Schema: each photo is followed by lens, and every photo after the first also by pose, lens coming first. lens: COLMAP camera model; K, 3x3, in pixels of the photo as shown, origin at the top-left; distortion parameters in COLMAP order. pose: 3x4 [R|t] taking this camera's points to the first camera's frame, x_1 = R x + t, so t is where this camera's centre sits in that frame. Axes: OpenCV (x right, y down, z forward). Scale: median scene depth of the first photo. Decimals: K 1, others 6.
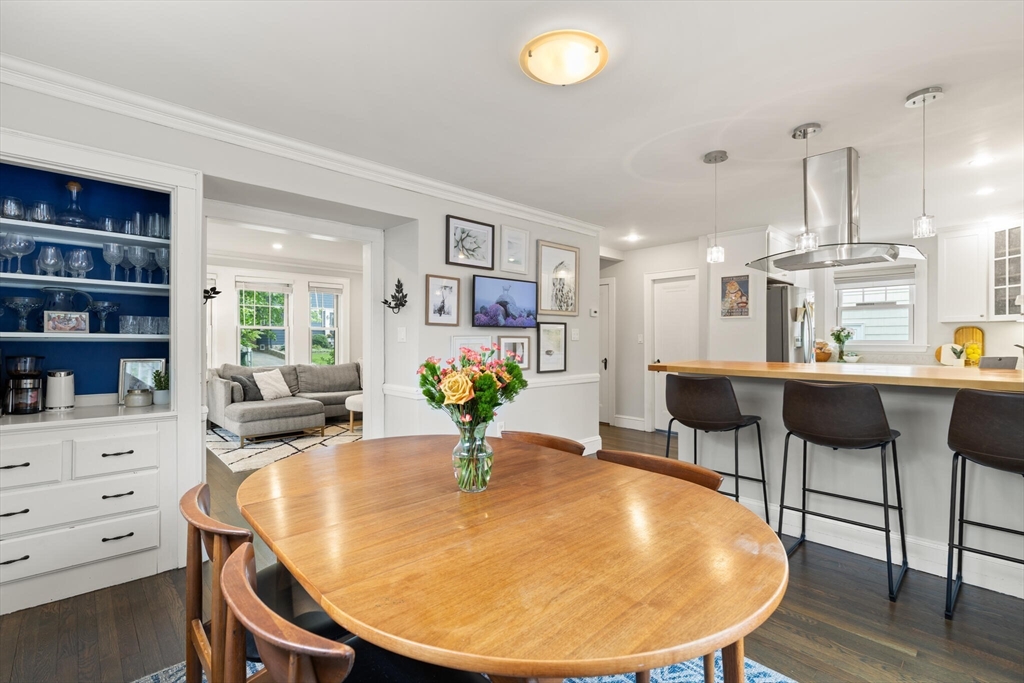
lens RADIAL K [[465.0, 0, 529.3], [0, 465.0, 340.7], [0, 0, 1]] dist [0.014785, -0.001191]
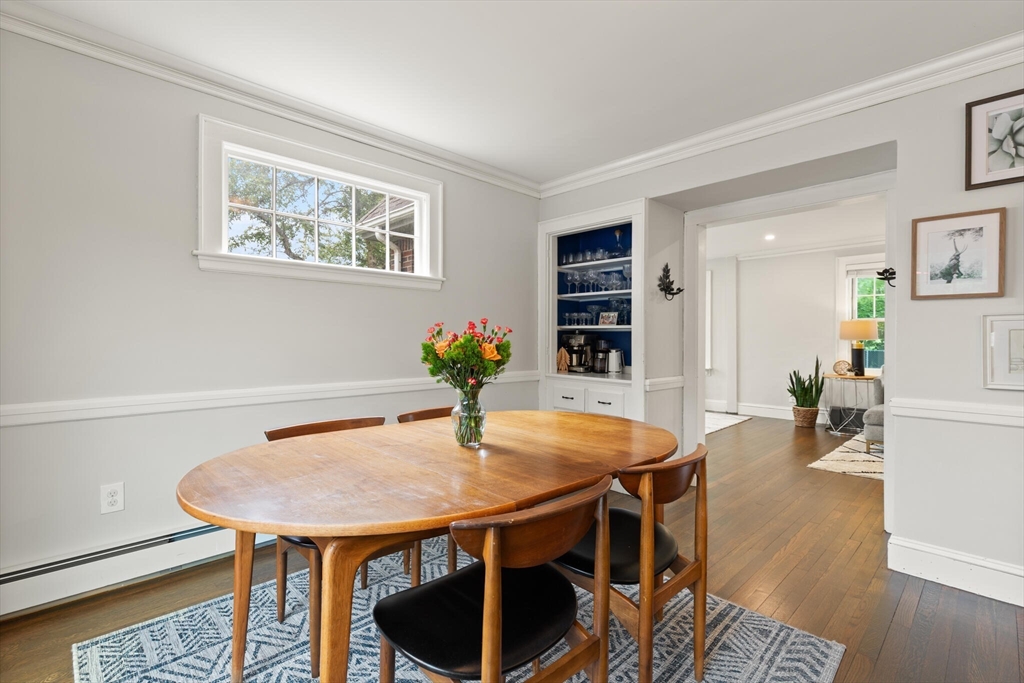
lens RADIAL K [[465.0, 0, 497.1], [0, 465.0, 344.6], [0, 0, 1]] dist [0.014785, -0.001191]
pose [[-0.014502, 0.013182, -0.999808, 0.401684], [-0.001980, 0.999911, 0.013212, 0.018577], [0.999893, 0.002171, -0.014474, 0.414303]]
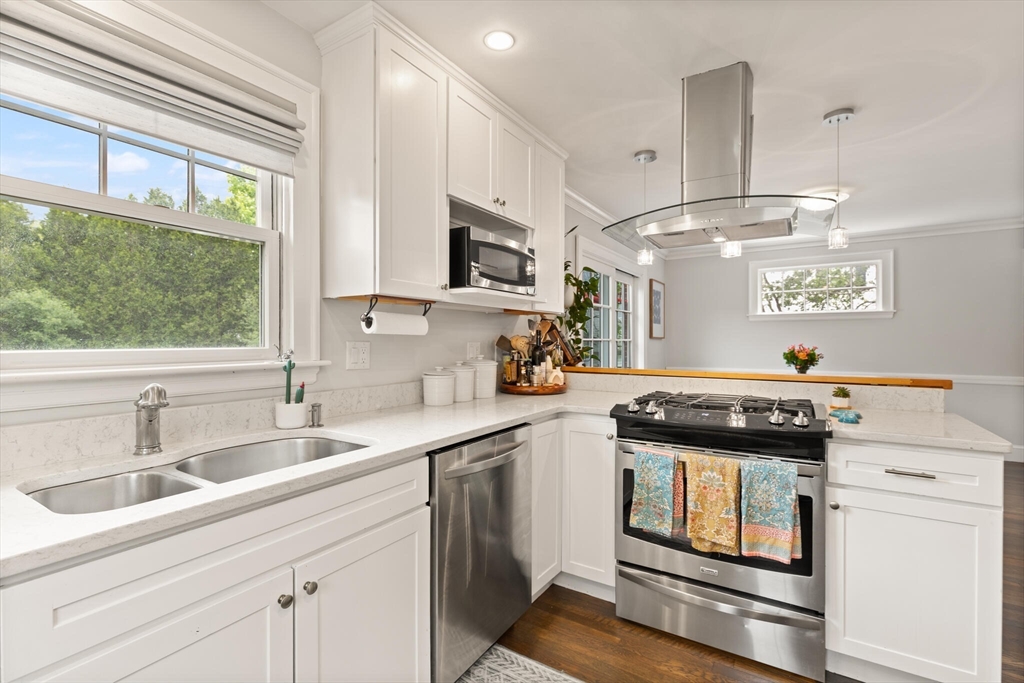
lens RADIAL K [[465.0, 0, 513.0], [0, 465.0, 336.5], [0, 0, 1]] dist [0.014785, -0.001191]
pose [[-0.972631, -0.002193, -0.232345, 0.933642], [-0.000568, 0.999975, -0.007062, -0.007267], [0.232355, -0.006737, -0.972608, 1.380550]]
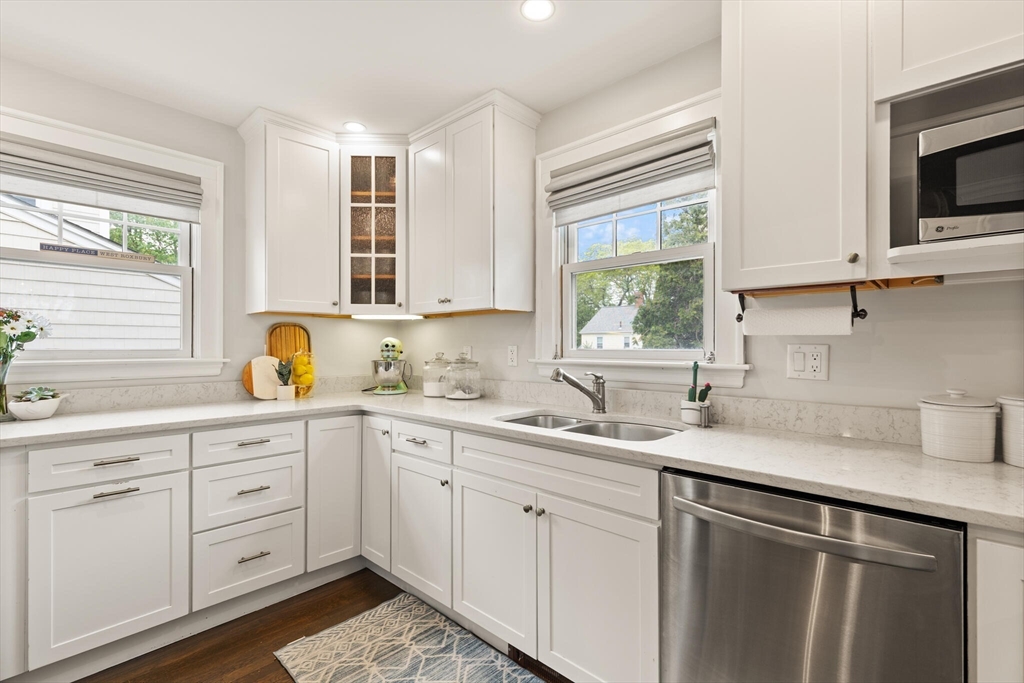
lens RADIAL K [[465.0, 0, 510.1], [0, 465.0, 342.4], [0, 0, 1]] dist [0.014785, -0.001191]
pose [[-0.050316, 0.006662, 0.998711, 0.558290], [0.003636, 0.999972, -0.006487, -0.005183], [-0.998727, 0.003305, -0.050339, 1.111087]]
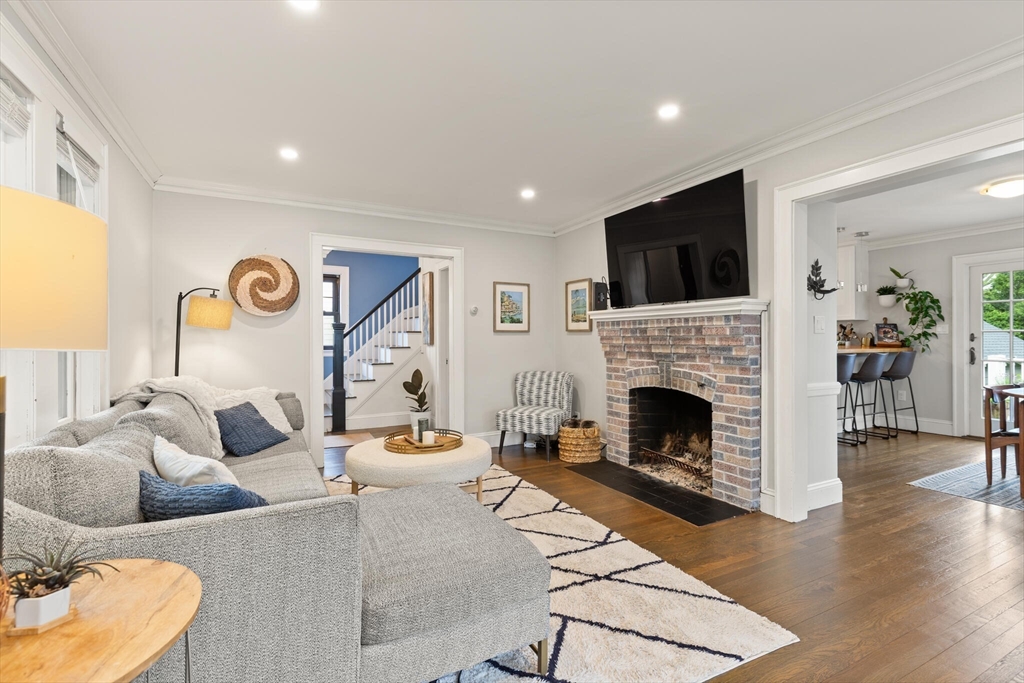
lens RADIAL K [[465.0, 0, 518.2], [0, 465.0, 341.1], [0, 0, 1]] dist [0.014785, -0.001191]
pose [[0.267342, -0.002366, 0.963599, -1.314353], [0.002723, 0.999995, 0.001700, 0.018957], [-0.963598, 0.002169, 0.267347, 1.340758]]
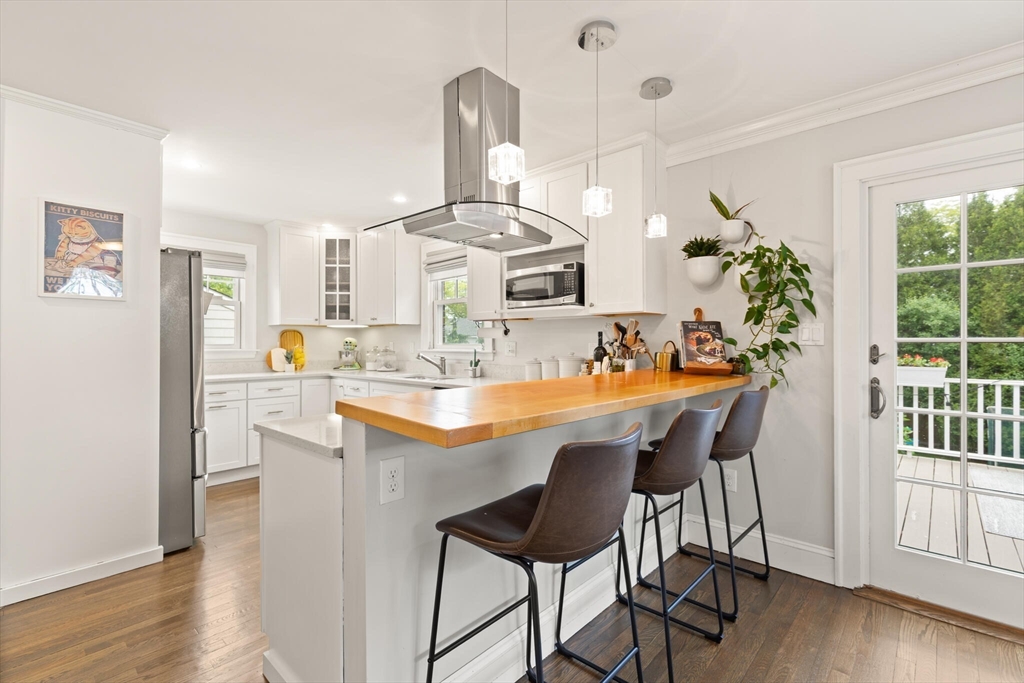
lens RADIAL K [[465.0, 0, 513.5], [0, 465.0, 340.8], [0, 0, 1]] dist [0.014785, -0.001191]
pose [[-0.063729, 0.002659, 0.997964, -0.072278], [0.003980, 0.999989, -0.002410, -0.004925], [-0.997959, 0.003818, -0.063739, 0.868858]]
